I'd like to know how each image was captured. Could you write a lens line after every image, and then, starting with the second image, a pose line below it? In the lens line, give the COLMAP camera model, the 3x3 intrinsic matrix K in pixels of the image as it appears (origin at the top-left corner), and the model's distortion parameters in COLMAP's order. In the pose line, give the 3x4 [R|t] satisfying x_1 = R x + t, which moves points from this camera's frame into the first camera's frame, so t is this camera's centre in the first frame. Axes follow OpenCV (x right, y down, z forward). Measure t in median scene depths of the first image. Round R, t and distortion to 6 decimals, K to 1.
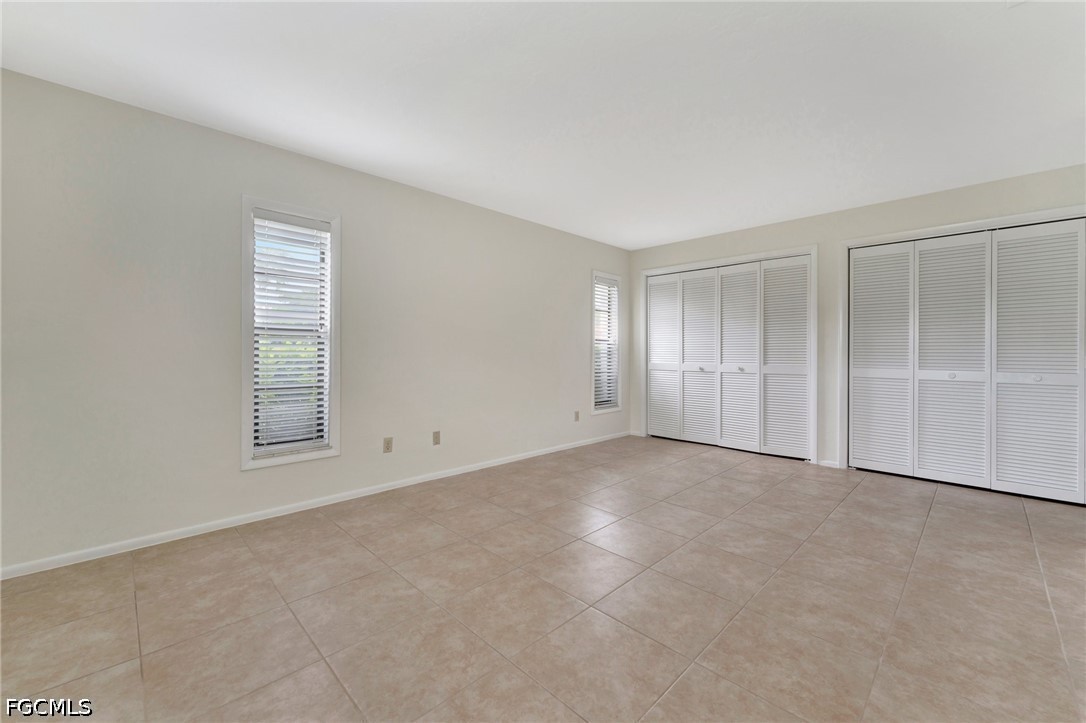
lens RADIAL K [[436.0, 0, 545.7], [0, 436.0, 370.1], [0, 0, 1]] dist [-0.003278, -0.000318]
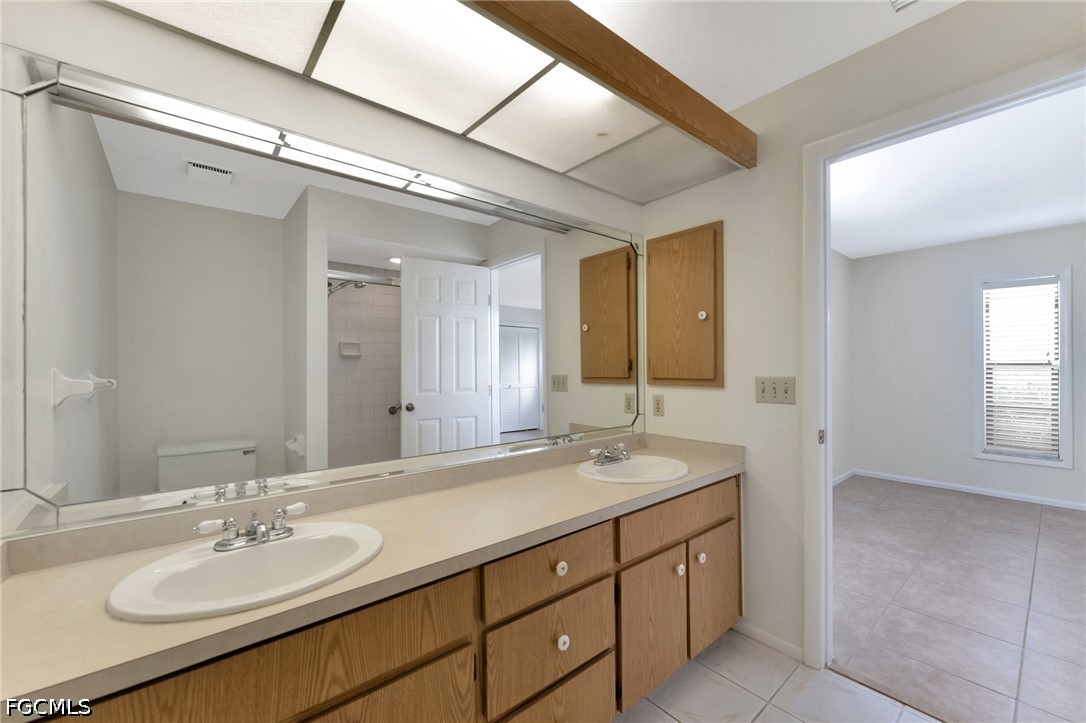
lens RADIAL K [[436.0, 0, 545.7], [0, 436.0, 370.1], [0, 0, 1]] dist [-0.003278, -0.000318]
pose [[-0.084862, -0.003453, -0.996387, 1.118156], [-0.048004, 0.998847, 0.000627, -0.005669], [0.995236, 0.047884, -0.084930, -0.453066]]
